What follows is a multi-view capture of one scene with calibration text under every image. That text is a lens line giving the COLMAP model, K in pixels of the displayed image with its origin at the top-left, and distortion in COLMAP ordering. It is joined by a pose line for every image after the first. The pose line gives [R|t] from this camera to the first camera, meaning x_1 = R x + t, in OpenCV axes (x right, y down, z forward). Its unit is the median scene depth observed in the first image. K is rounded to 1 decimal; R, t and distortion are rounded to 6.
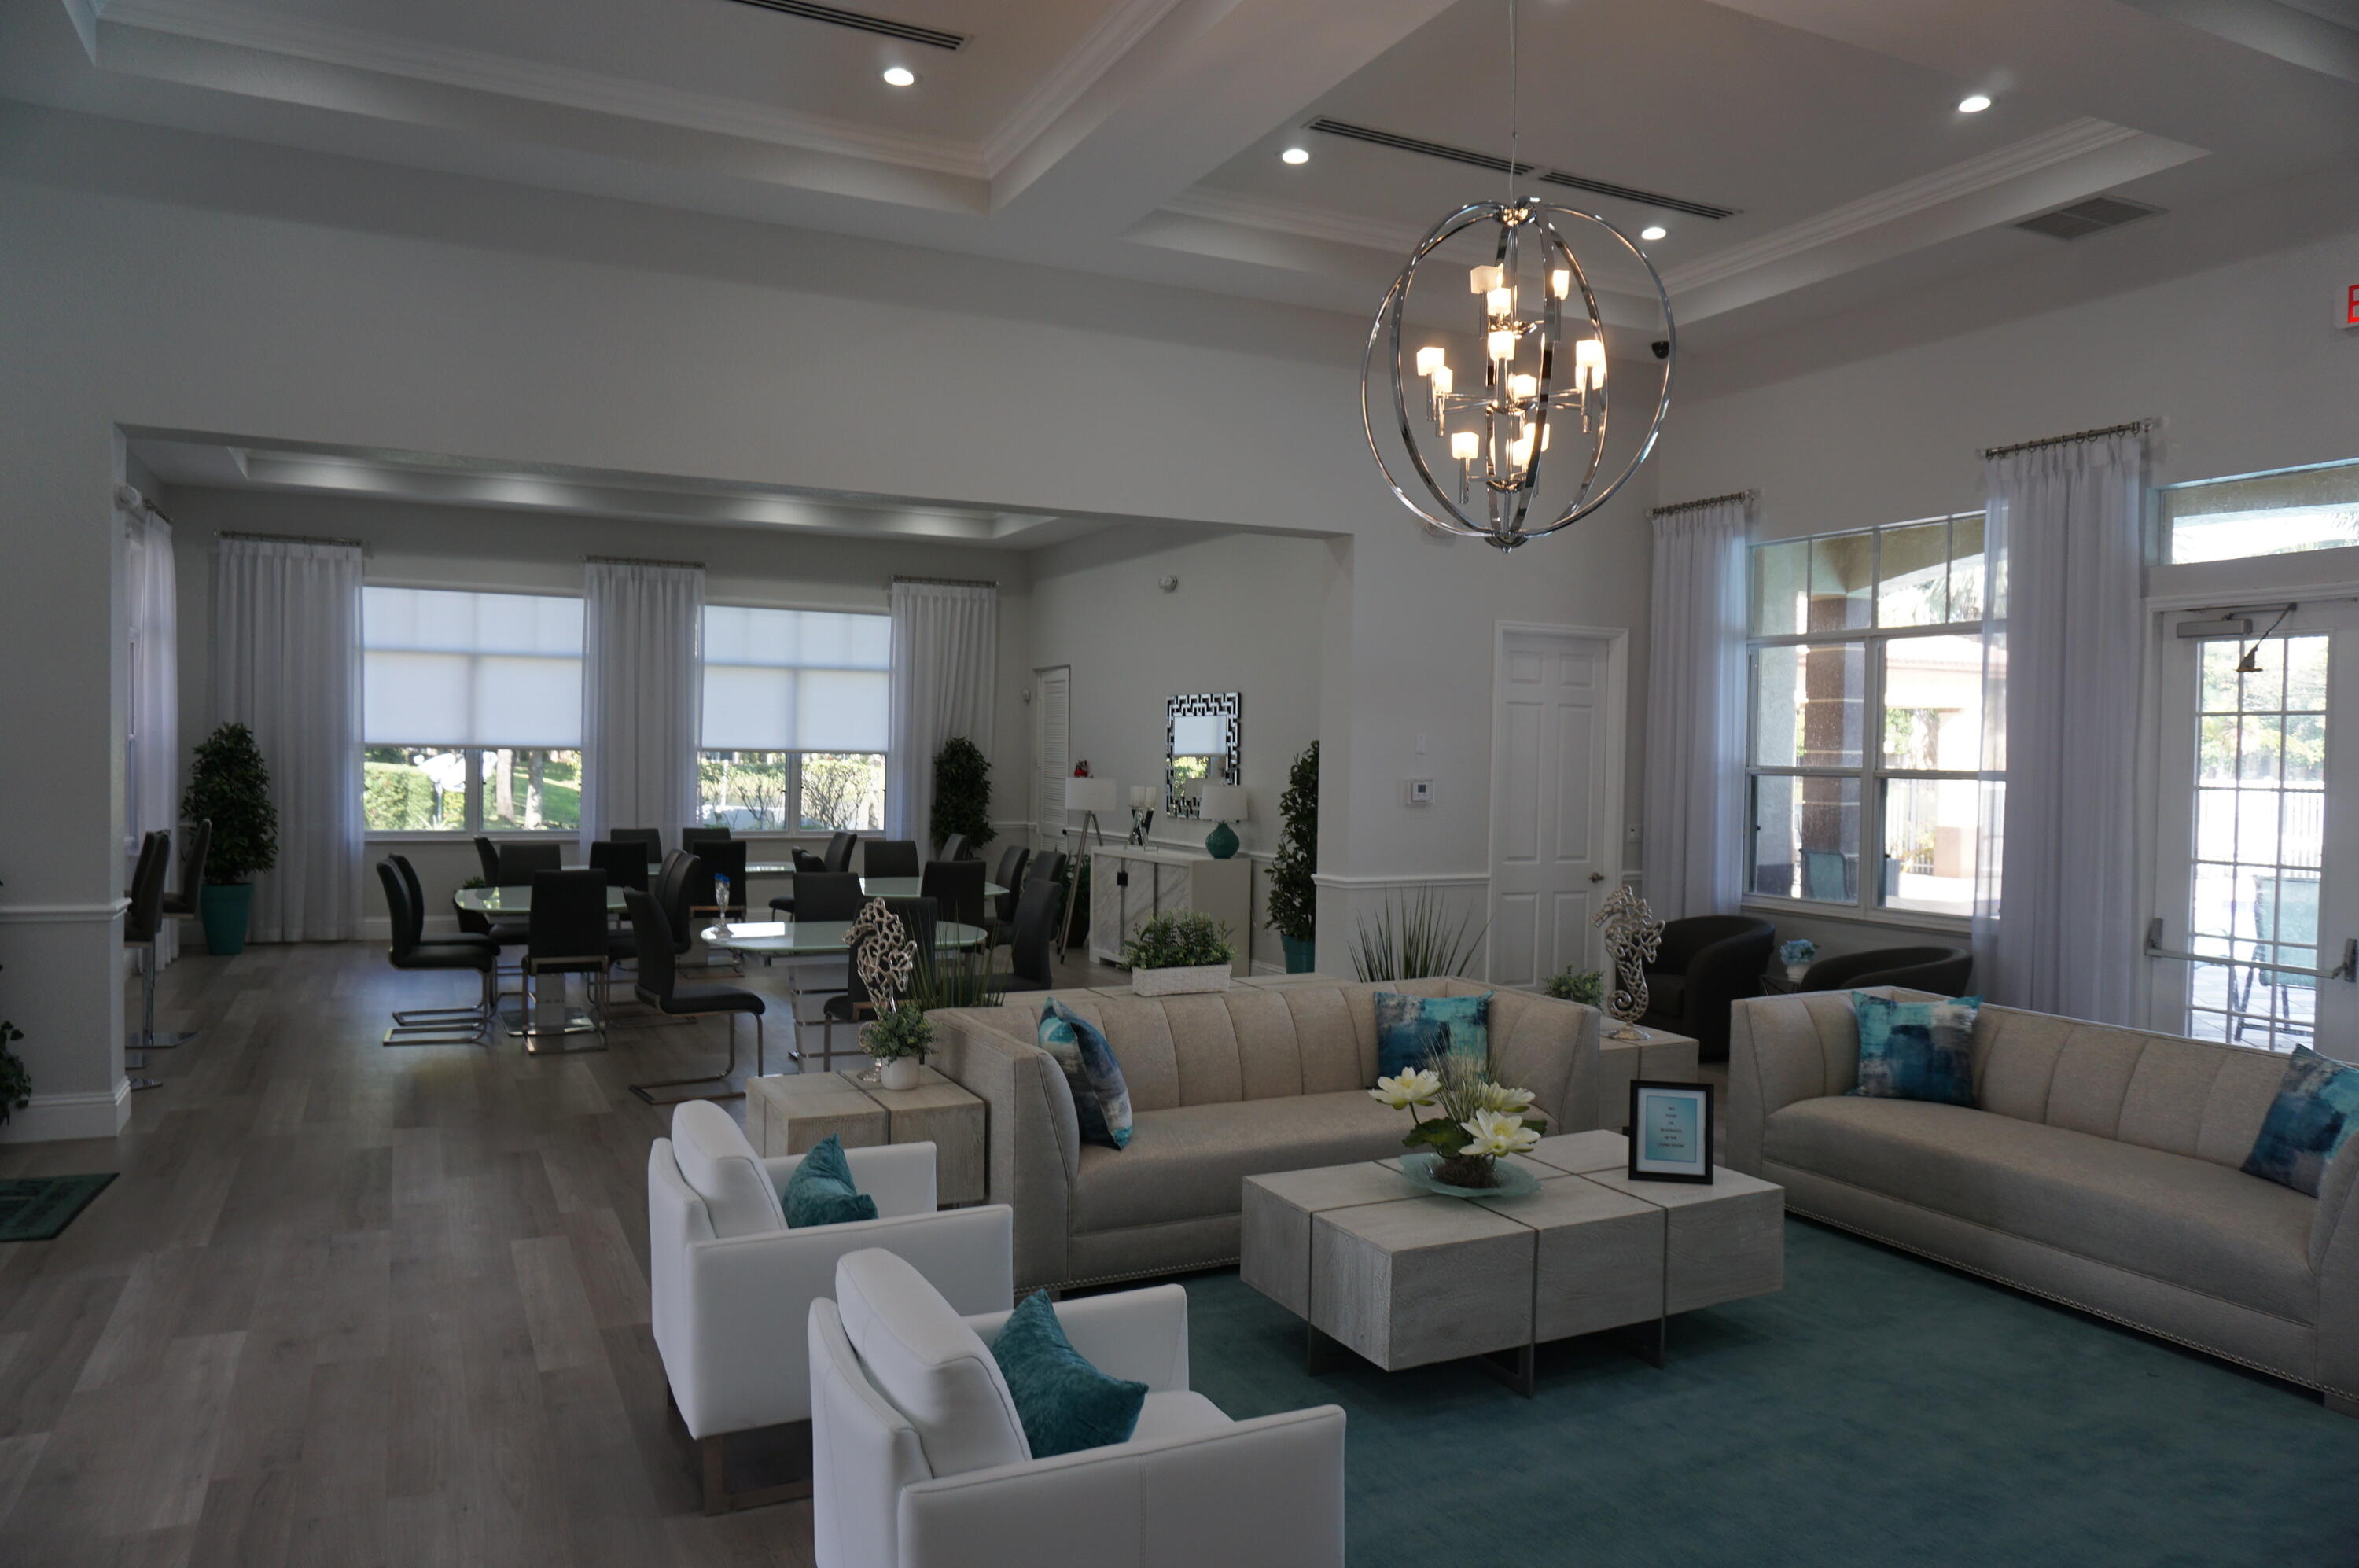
lens RADIAL K [[1591.1, 0, 1179.5], [0, 1591.1, 784.0], [0, 0, 1]] dist [-0.044387, 0.042041]
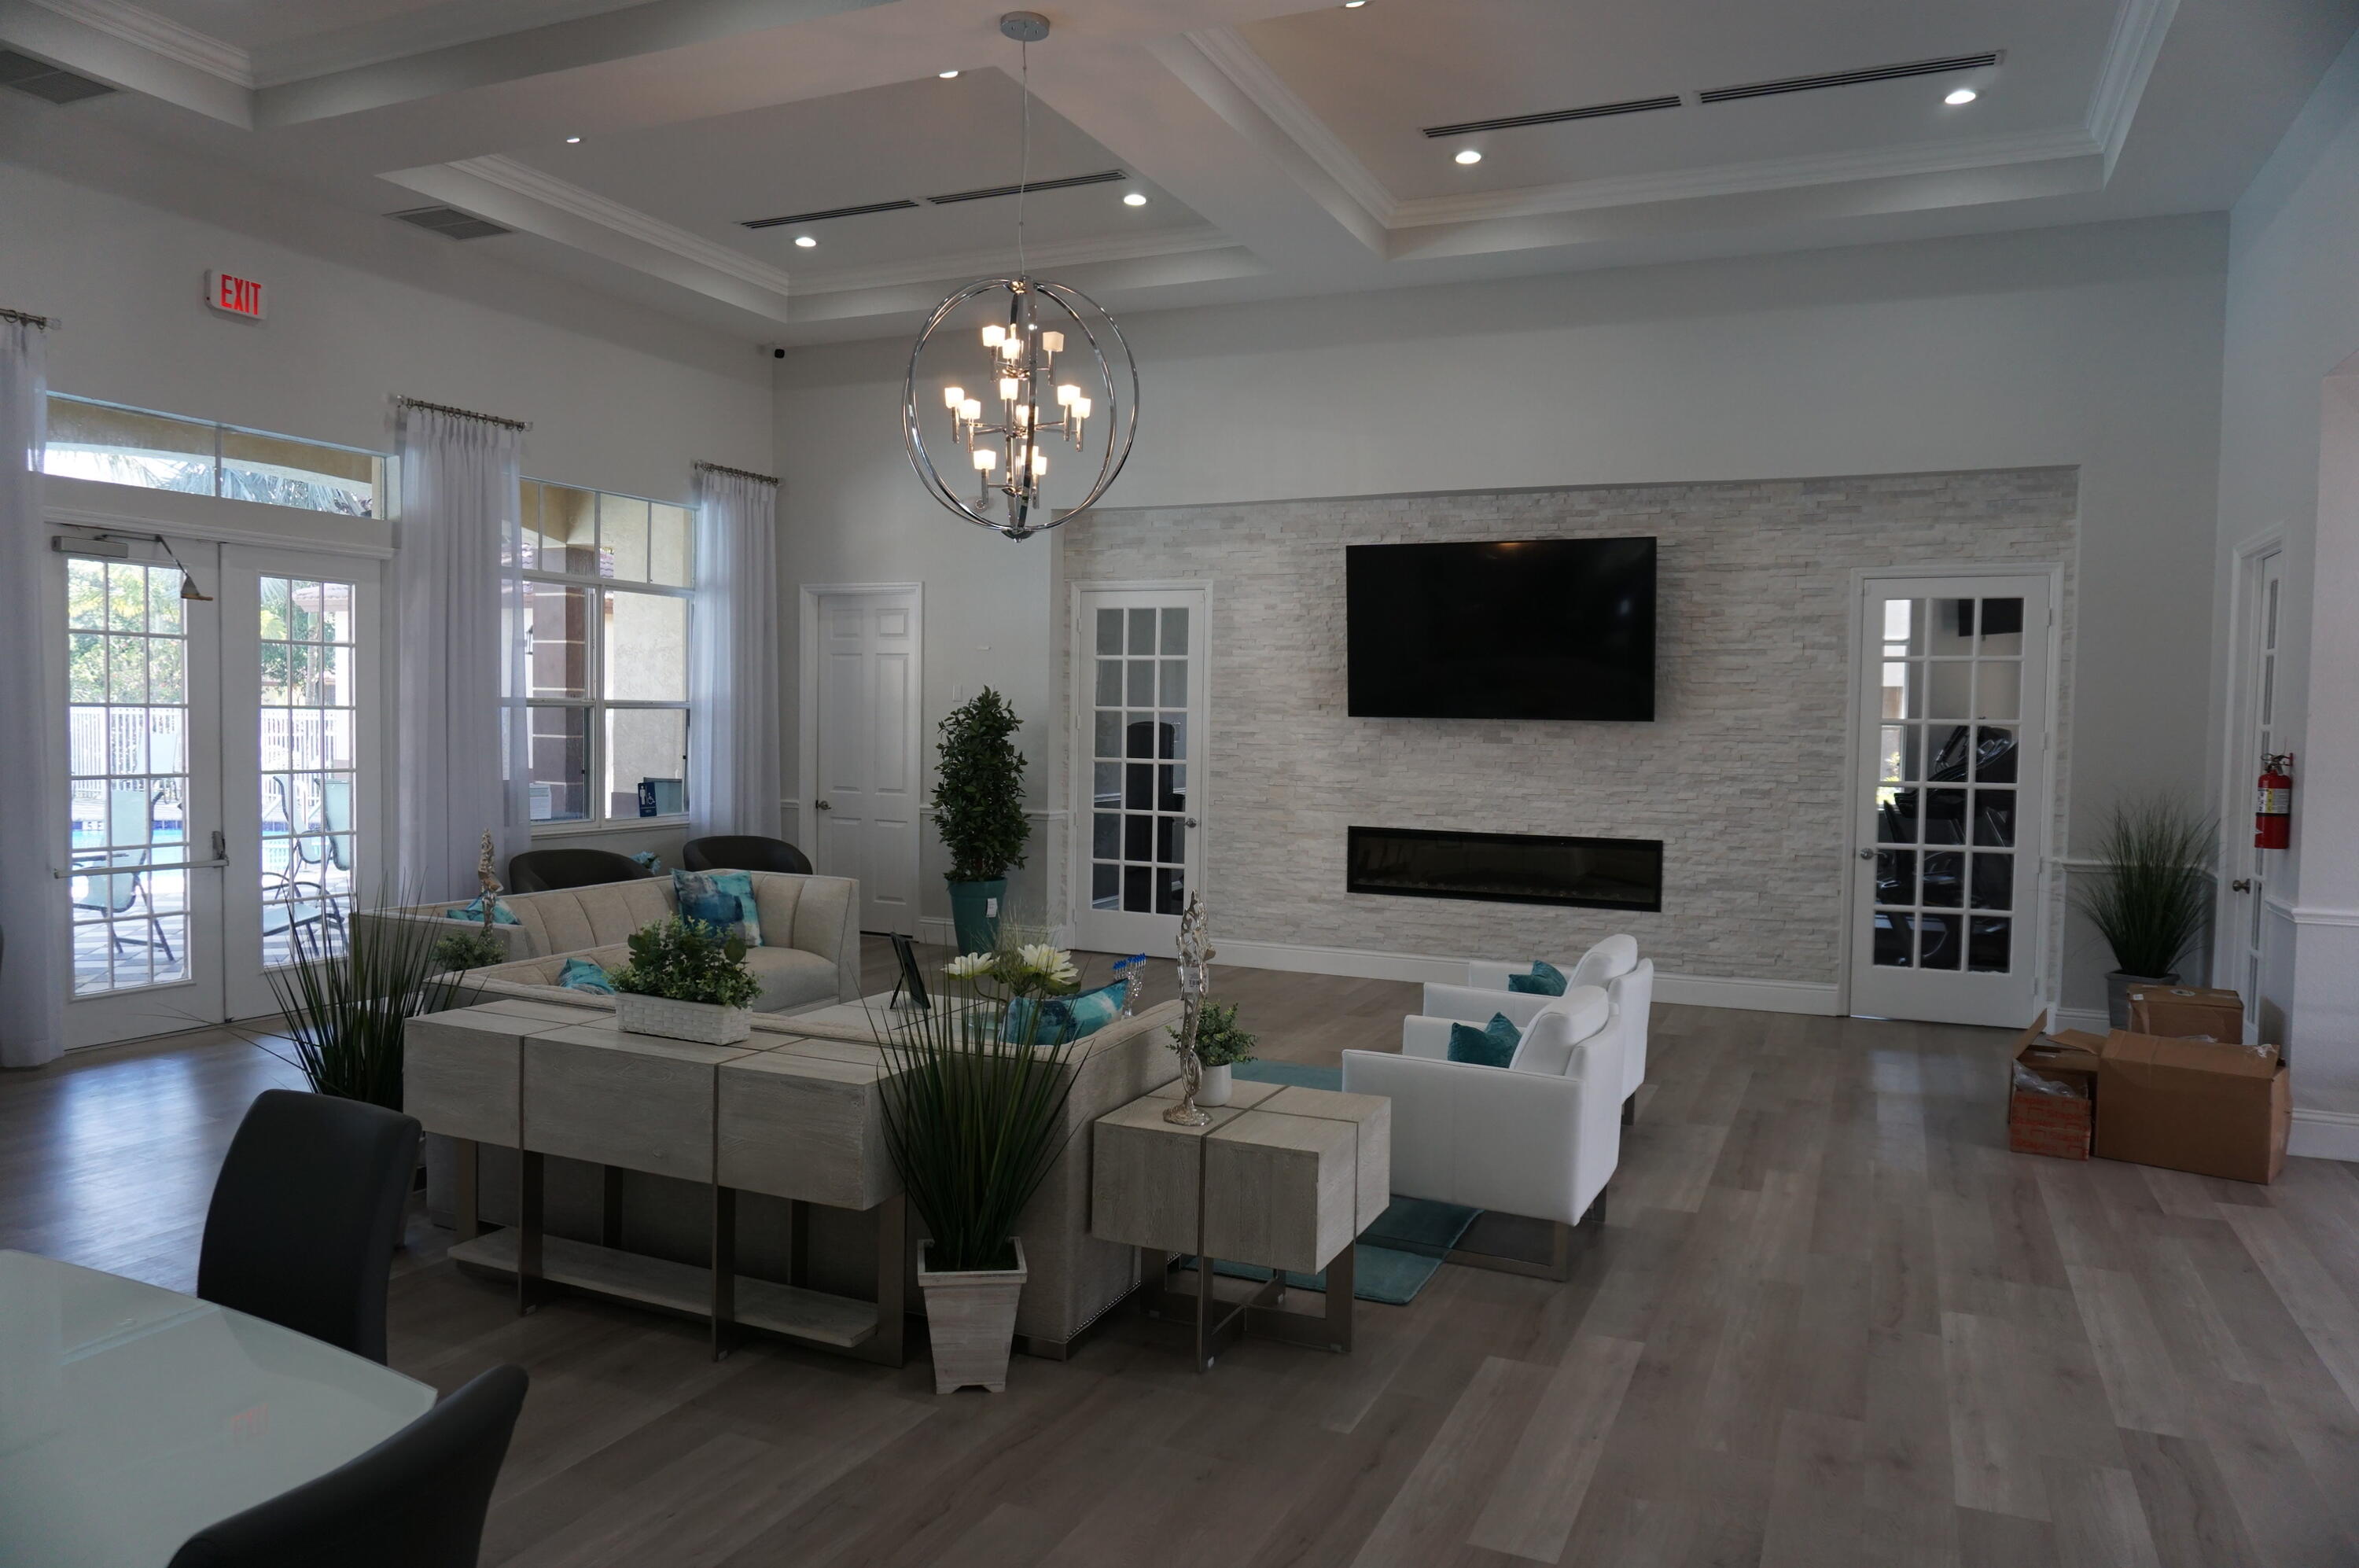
lens RADIAL K [[1591.1, 0, 1179.5], [0, 1591.1, 784.0], [0, 0, 1]] dist [-0.044387, 0.042041]
pose [[-0.634616, -0.065295, 0.770064, -0.884430], [-0.006320, 0.996830, 0.079314, -0.048635], [-0.772802, 0.045467, -0.633017, 1.689420]]
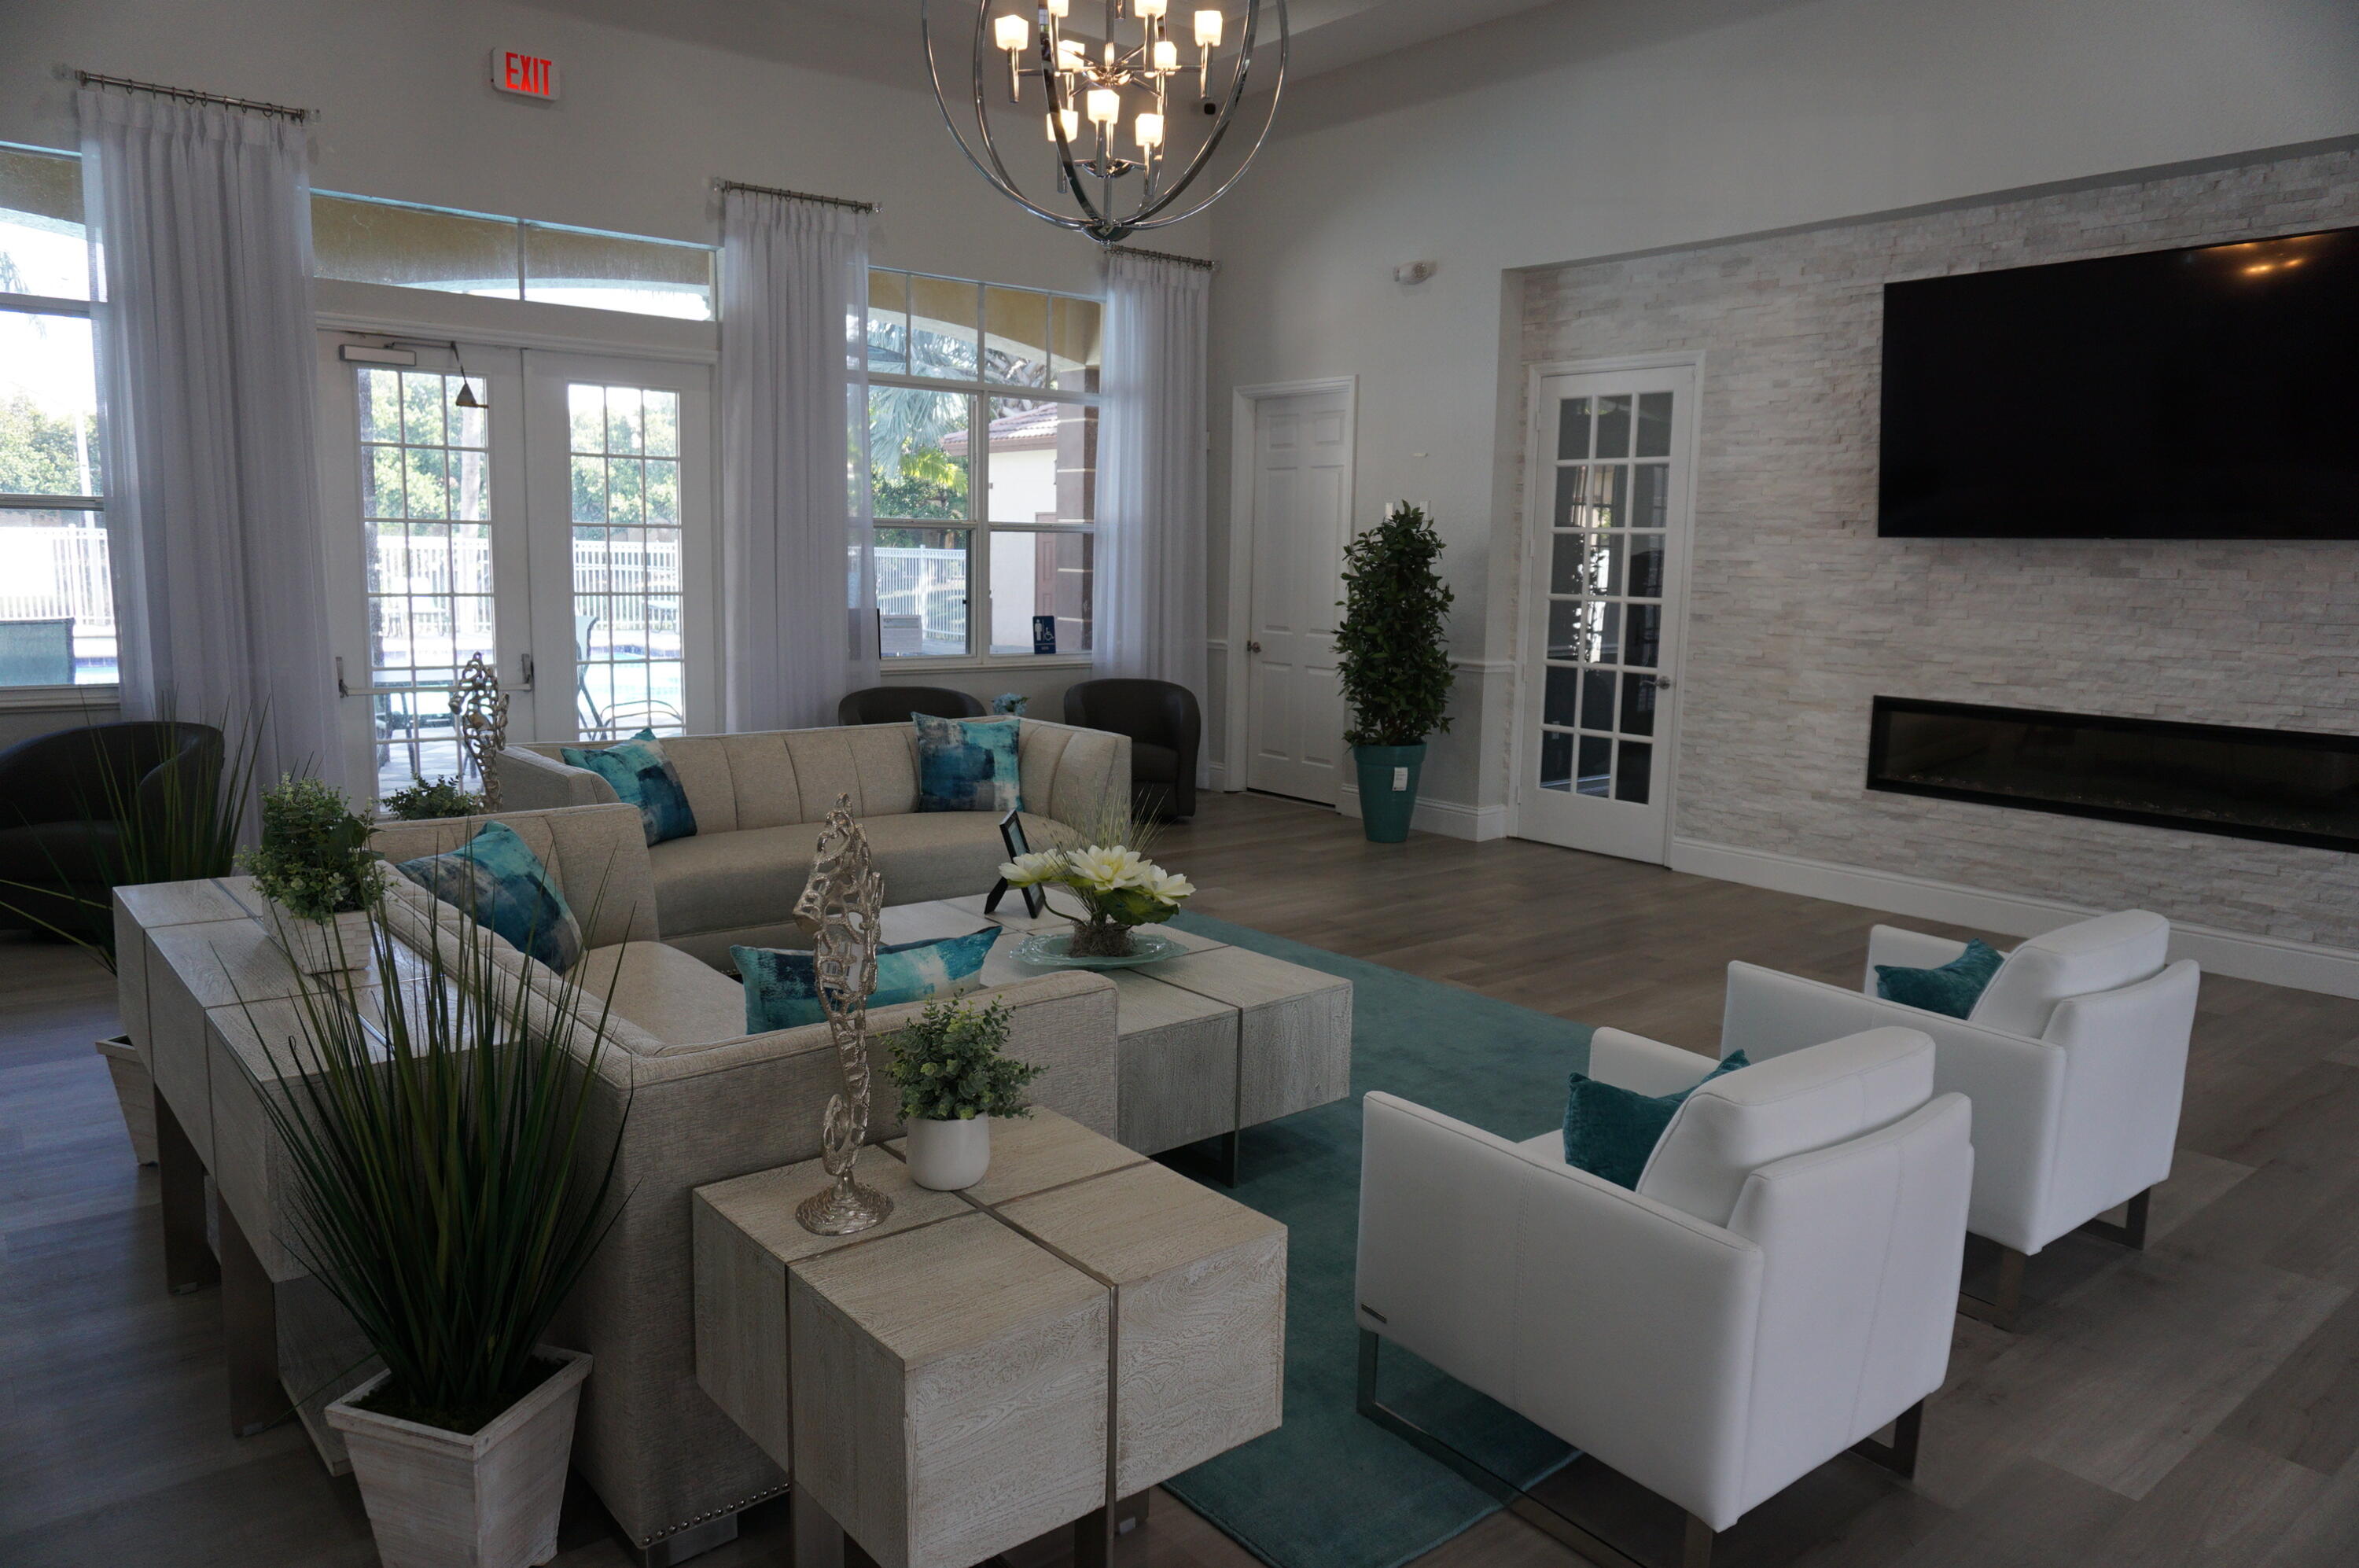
lens RADIAL K [[1591.1, 0, 1179.5], [0, 1591.1, 784.0], [0, 0, 1]] dist [-0.044387, 0.042041]
pose [[-0.229766, -0.165636, 0.959048, -0.680152], [0.006455, 0.985130, 0.171688, -0.002032], [-0.973225, 0.045638, -0.225280, 1.142493]]
